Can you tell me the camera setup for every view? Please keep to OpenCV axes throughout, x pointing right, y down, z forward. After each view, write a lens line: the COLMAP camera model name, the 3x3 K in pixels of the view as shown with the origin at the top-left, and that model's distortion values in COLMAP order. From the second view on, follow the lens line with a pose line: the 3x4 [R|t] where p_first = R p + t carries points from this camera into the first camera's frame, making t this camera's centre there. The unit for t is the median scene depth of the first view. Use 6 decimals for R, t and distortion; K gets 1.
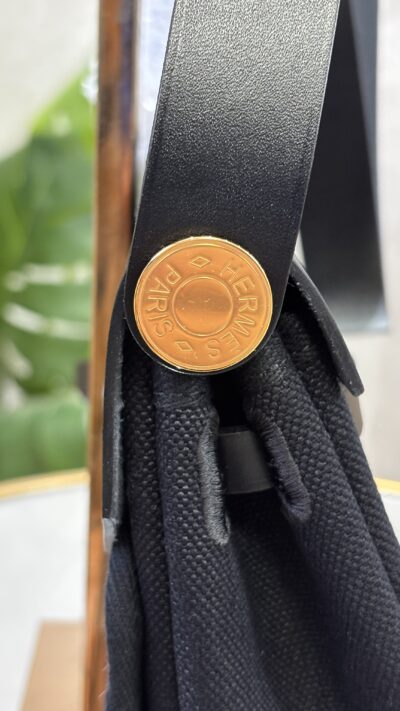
lens RADIAL K [[1062.1, 0, 200.0], [0, 1062.1, 355.5], [0, 0, 1]] dist [0.463510, 0.006660]
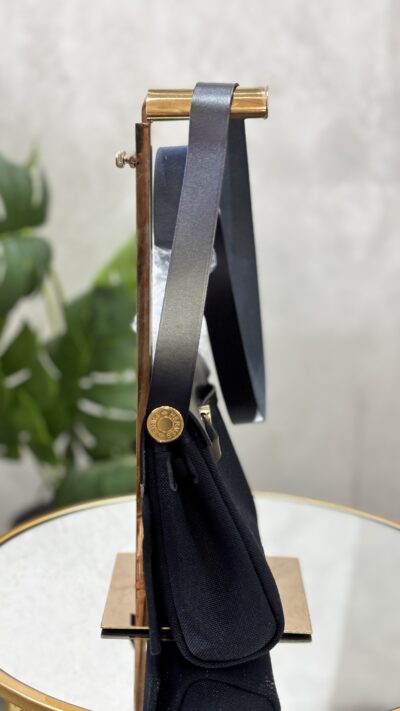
lens RADIAL K [[1062.1, 0, 200.0], [0, 1062.1, 355.5], [0, 0, 1]] dist [0.463510, 0.006660]
pose [[0.998799, -0.027758, -0.040382, 0.228182], [0.025086, 0.997554, -0.065239, -0.032354], [0.042095, 0.064148, 0.997052, -2.229936]]
